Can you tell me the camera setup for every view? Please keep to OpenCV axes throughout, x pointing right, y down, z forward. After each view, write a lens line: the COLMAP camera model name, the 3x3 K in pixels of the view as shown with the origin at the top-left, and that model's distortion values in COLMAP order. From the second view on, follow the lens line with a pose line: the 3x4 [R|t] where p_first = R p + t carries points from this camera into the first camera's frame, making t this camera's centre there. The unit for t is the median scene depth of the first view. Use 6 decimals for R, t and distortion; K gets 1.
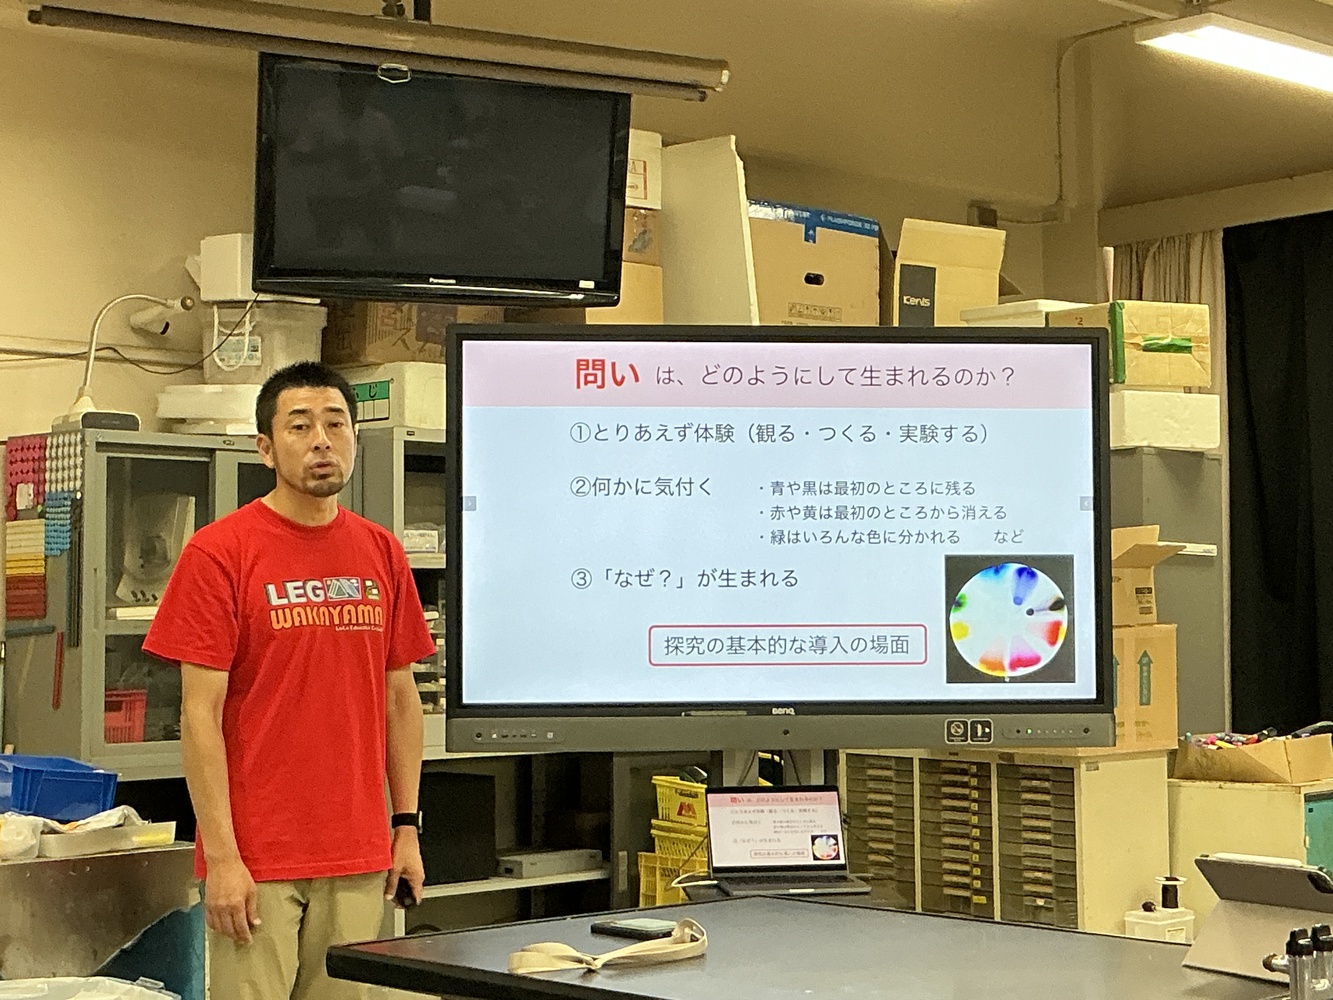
lens RADIAL K [[2334.5, 0, 660.0], [0, 2334.5, 498.4], [0, 0, 1]] dist [0.130508, 0.000000]
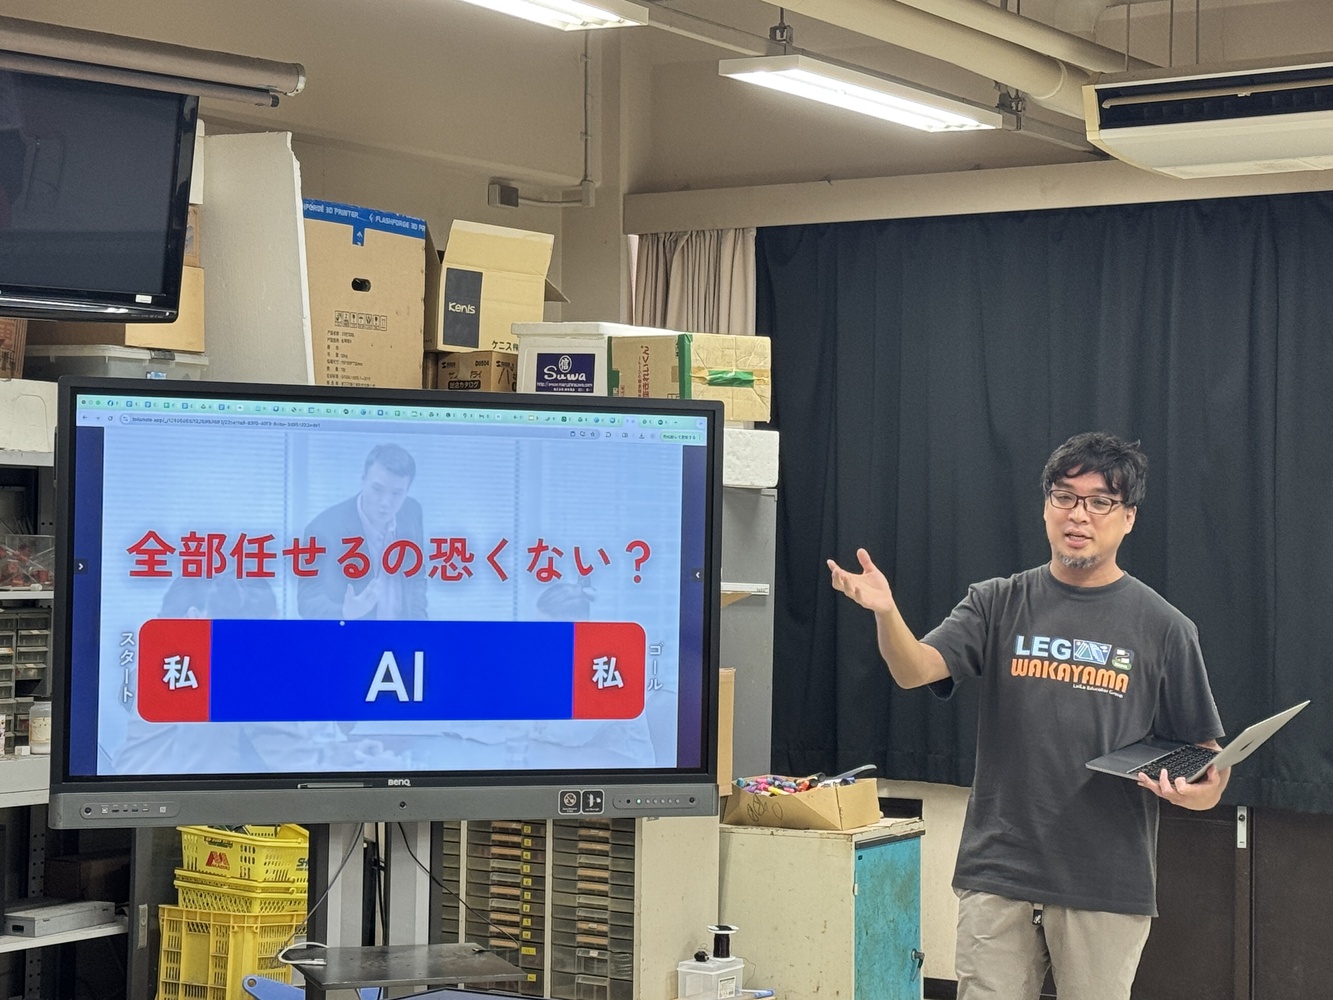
lens RADIAL K [[2858.6, 0, 647.1], [0, 2858.6, 535.0], [0, 0, 1]] dist [0.182780, 0.000000]
pose [[0.968917, 0.023635, 0.246253, -0.111437], [-0.035381, 0.998432, 0.043384, -0.052733], [-0.244842, -0.050748, 0.968234, -0.144627]]
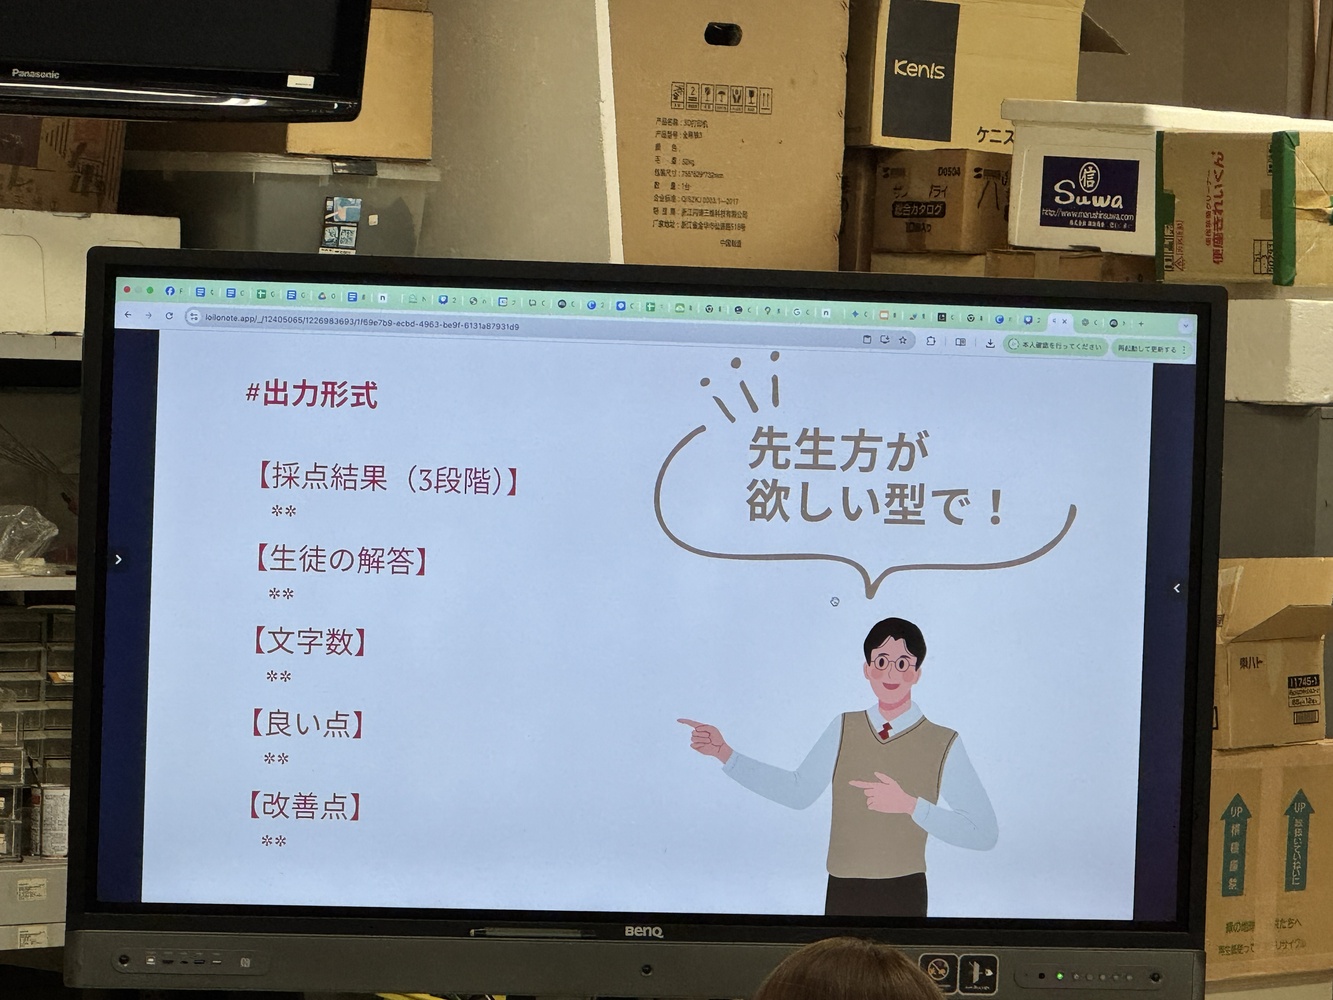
lens RADIAL K [[6199.9, 0, 668.7], [0, 6199.9, 495.3], [0, 0, 1]] dist [-0.256407, 0.000000]
pose [[0.997109, 0.036781, 0.066491, -0.036425], [-0.041437, 0.996682, 0.070051, -0.095954], [-0.063693, -0.072604, 0.995325, -0.403321]]
